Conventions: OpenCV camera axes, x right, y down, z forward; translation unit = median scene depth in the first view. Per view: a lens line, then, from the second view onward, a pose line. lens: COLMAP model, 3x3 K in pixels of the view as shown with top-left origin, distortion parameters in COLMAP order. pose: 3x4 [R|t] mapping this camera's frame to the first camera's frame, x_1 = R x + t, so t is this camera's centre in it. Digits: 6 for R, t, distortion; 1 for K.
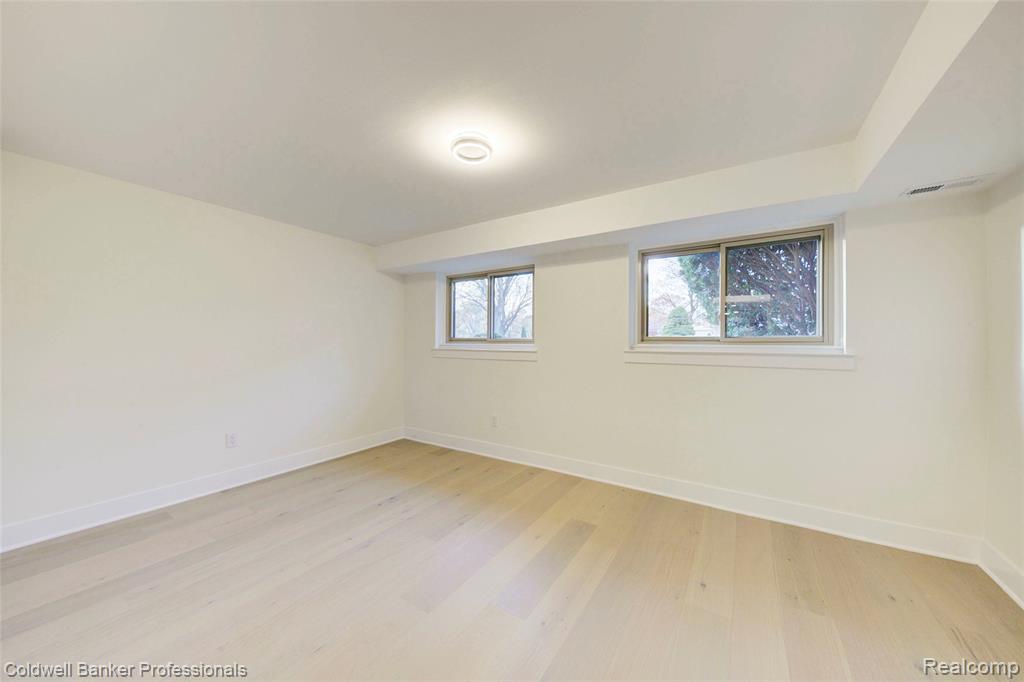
lens RADIAL K [[352.2, 0, 513.4], [0, 352.2, 341.5], [0, 0, 1]] dist [0.006507, -0.005835]
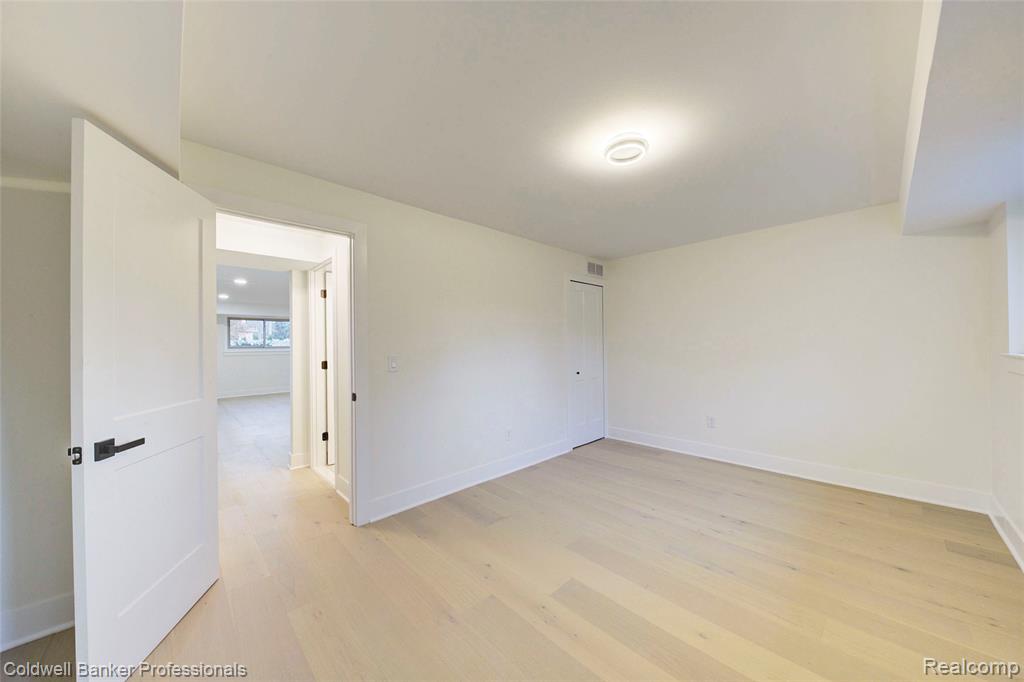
lens RADIAL K [[352.2, 0, 513.4], [0, 352.2, 341.5], [0, 0, 1]] dist [0.006507, -0.005835]
pose [[-0.216608, -0.004893, -0.976246, 0.608017], [0.009448, 0.999930, -0.007108, -0.004383], [0.976213, -0.010763, -0.216547, 0.601661]]
